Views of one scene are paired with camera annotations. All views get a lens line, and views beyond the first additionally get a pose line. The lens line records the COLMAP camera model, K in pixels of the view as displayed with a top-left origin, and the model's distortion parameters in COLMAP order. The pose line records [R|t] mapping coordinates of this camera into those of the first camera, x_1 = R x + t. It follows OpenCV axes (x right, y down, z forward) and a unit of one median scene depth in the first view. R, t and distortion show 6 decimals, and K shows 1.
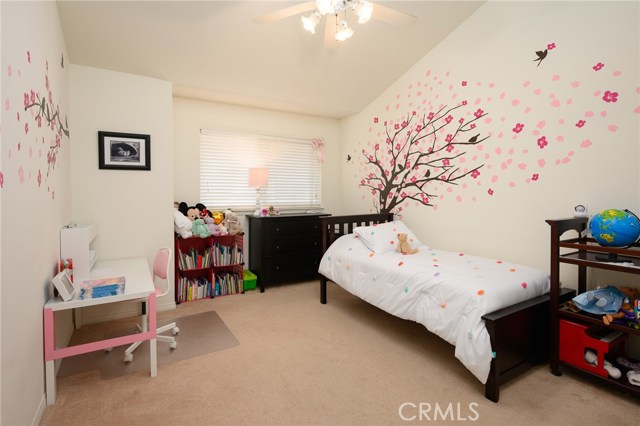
lens RADIAL K [[313.9, 0, 318.2], [0, 313.9, 198.4], [0, 0, 1]] dist [0.000805, 0.000101]
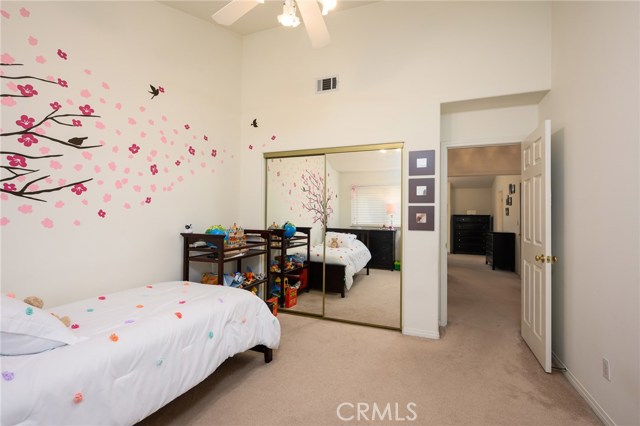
lens RADIAL K [[288.3, 0, 320.3], [0, 288.3, 213.6], [0, 0, 1]] dist [-0.000132, 0.000013]
pose [[-0.595554, 0.003668, 0.803307, -0.402085], [0.009418, 0.999953, 0.002416, -0.017136], [-0.803260, 0.009004, -0.595560, 1.001579]]
